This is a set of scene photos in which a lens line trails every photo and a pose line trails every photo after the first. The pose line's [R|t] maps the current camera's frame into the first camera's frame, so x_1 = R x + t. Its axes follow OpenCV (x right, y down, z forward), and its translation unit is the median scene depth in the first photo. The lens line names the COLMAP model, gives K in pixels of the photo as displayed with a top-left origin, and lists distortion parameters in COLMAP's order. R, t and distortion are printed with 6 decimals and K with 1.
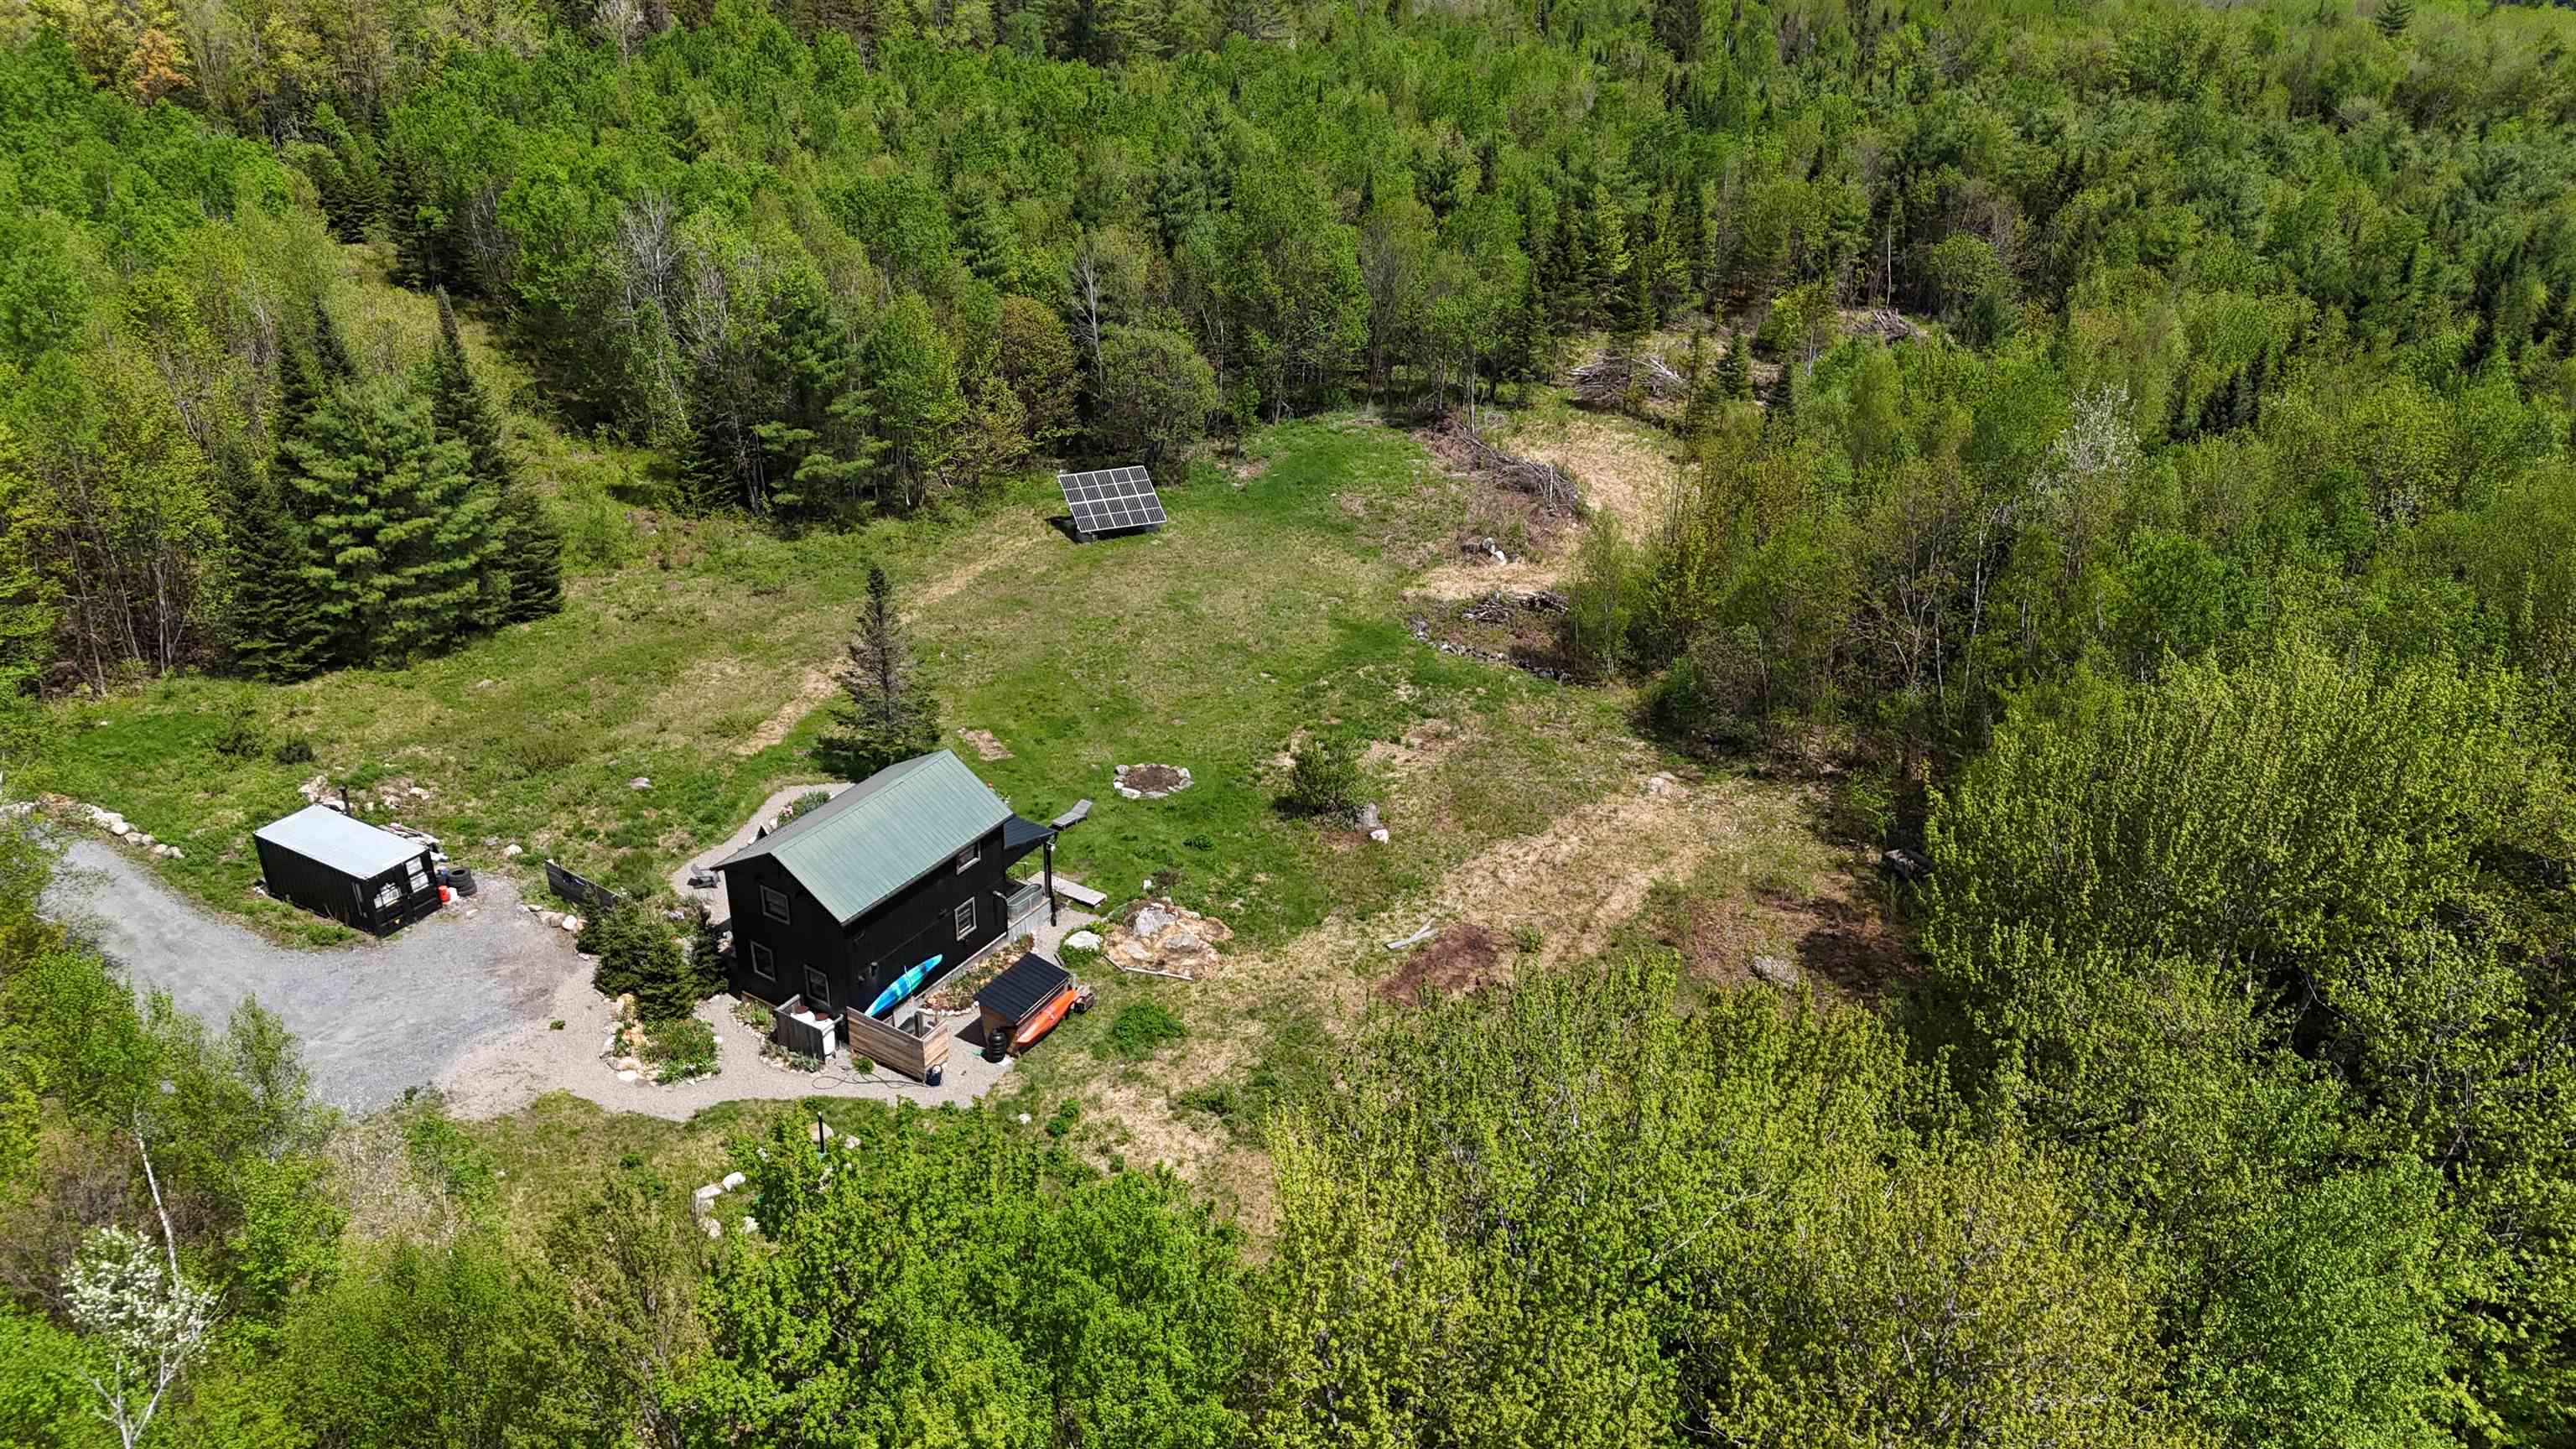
lens RADIAL K [[1894.7, 0, 1288.0], [0, 1894.7, 724.5], [0, 0, 1]] dist [0.085453, -0.095490]
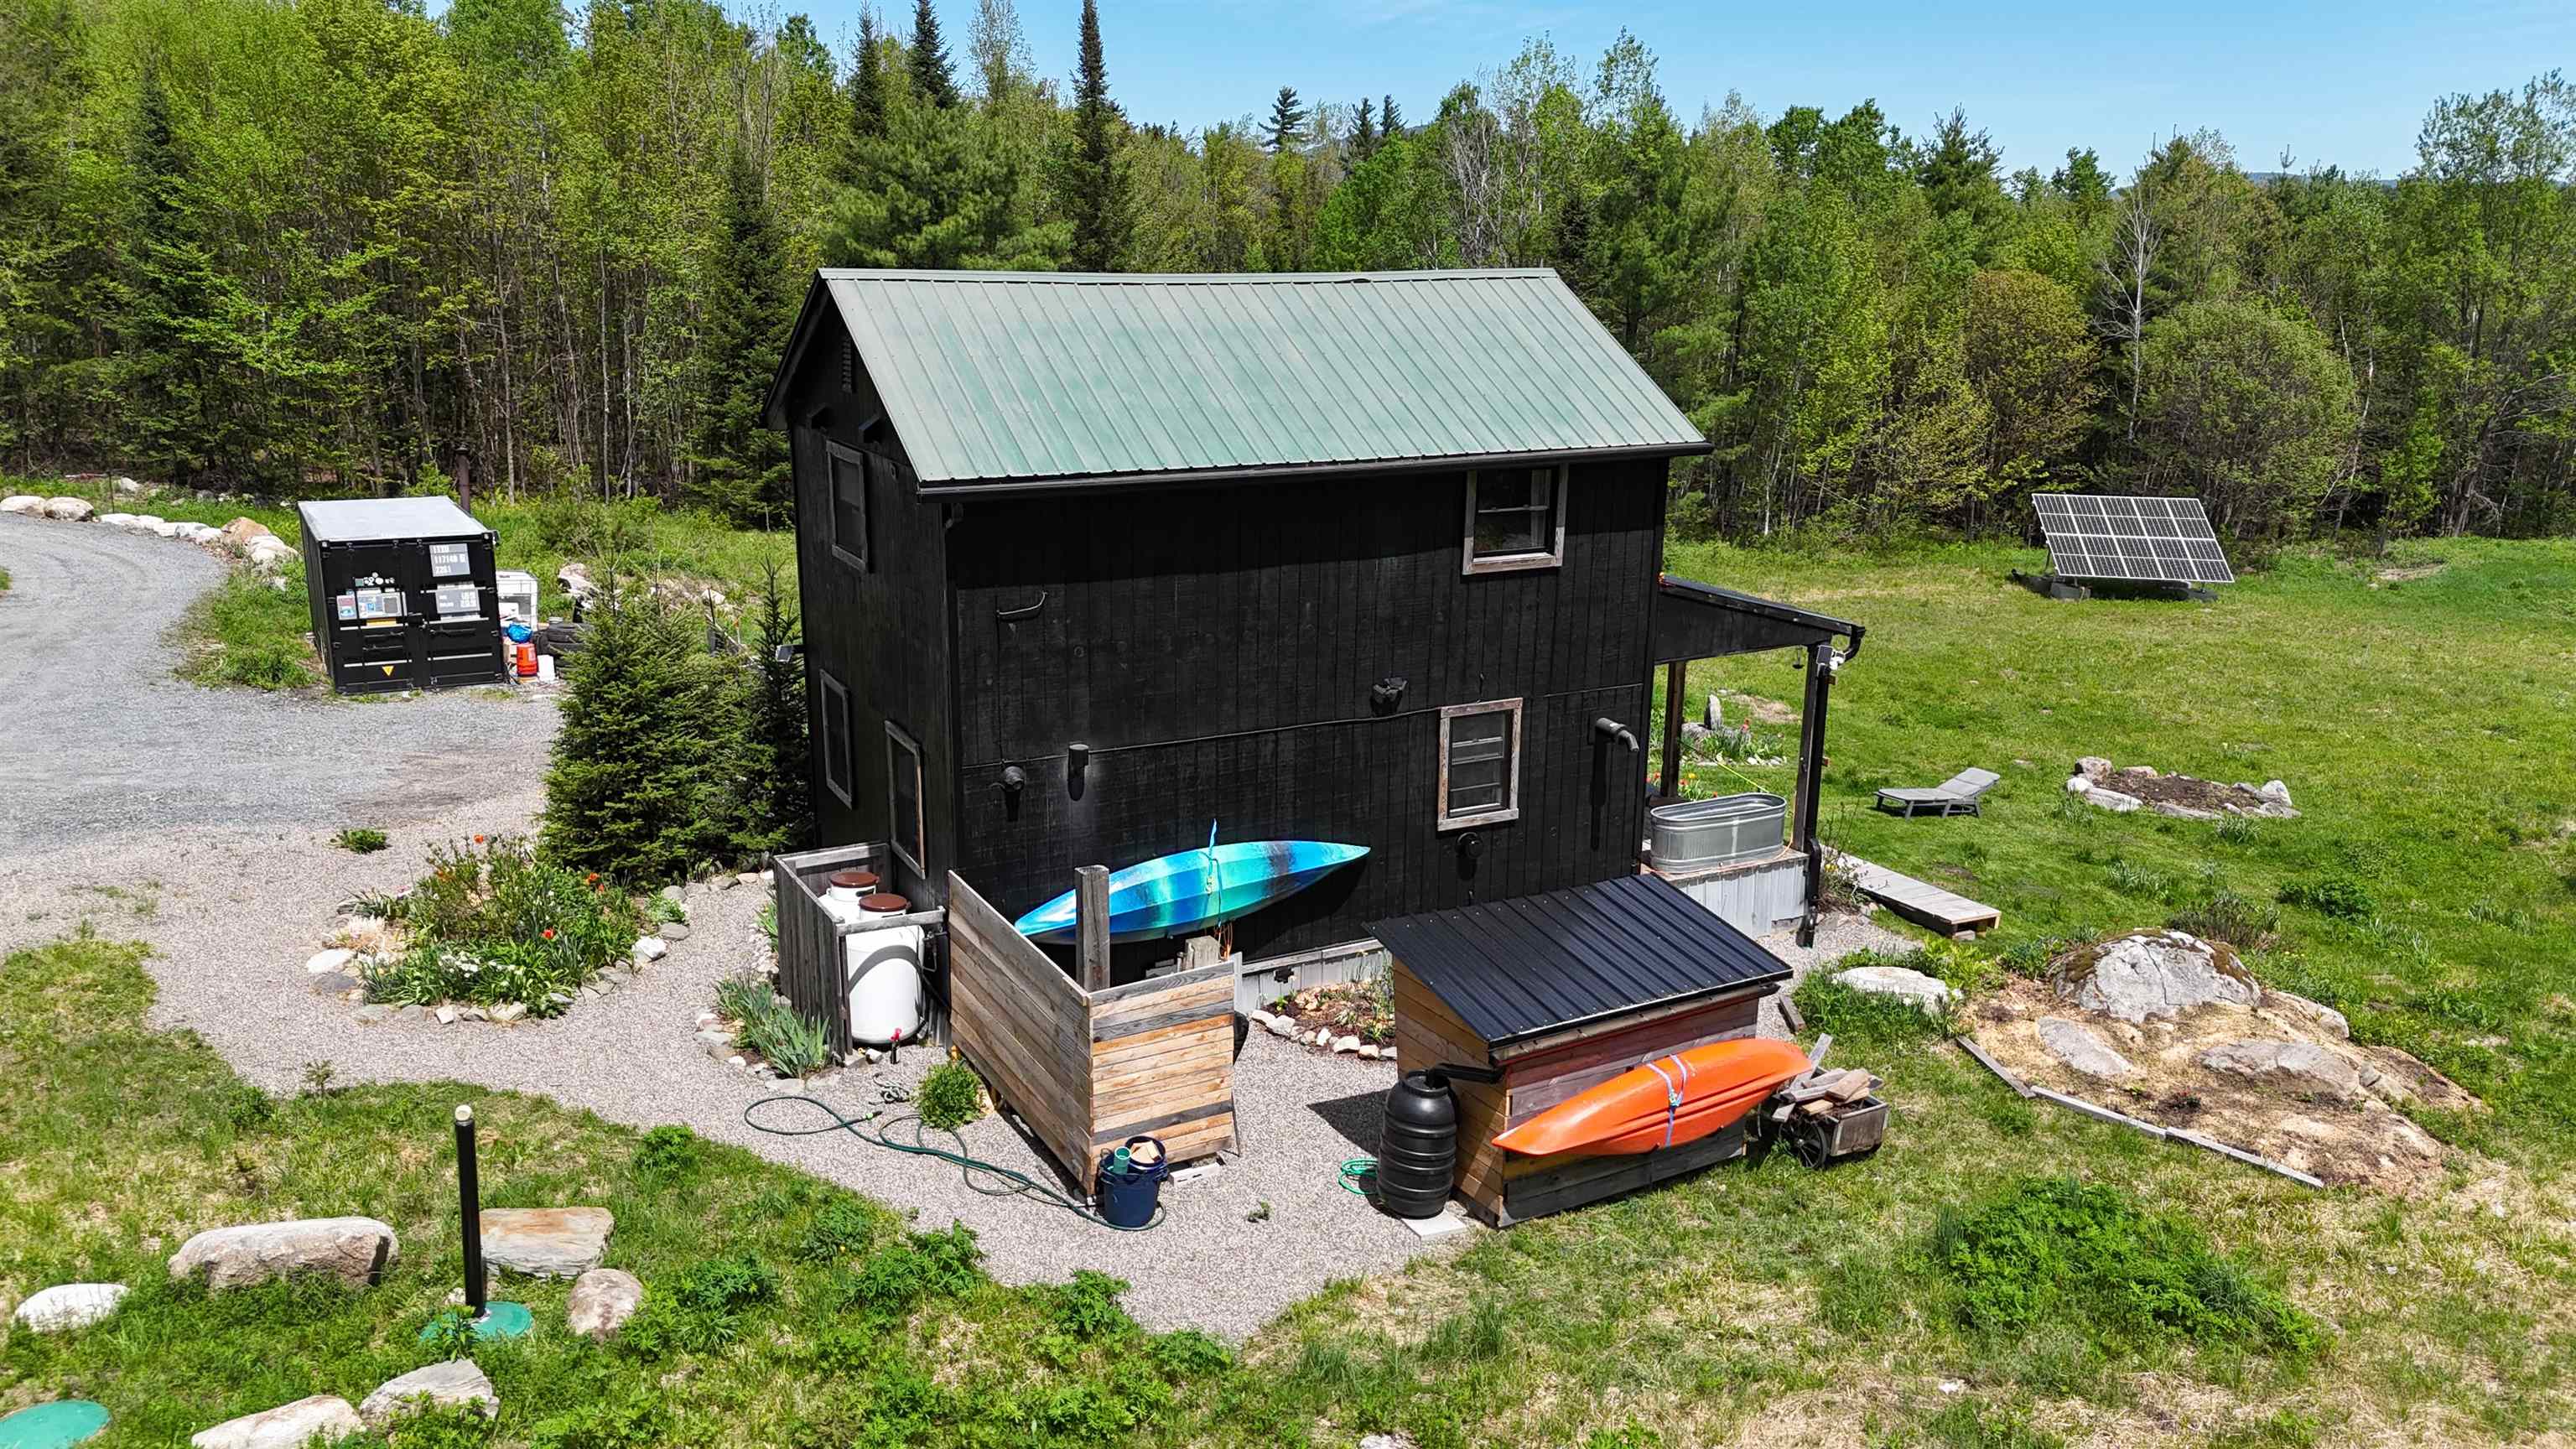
lens RADIAL K [[1894.7, 0, 1288.0], [0, 1894.7, 724.5], [0, 0, 1]] dist [0.085453, -0.095490]
pose [[0.871291, 0.116670, -0.476697, -0.053911], [-0.227698, 0.956560, -0.182063, 0.150374], [0.434748, 0.267173, 0.860007, 0.702643]]
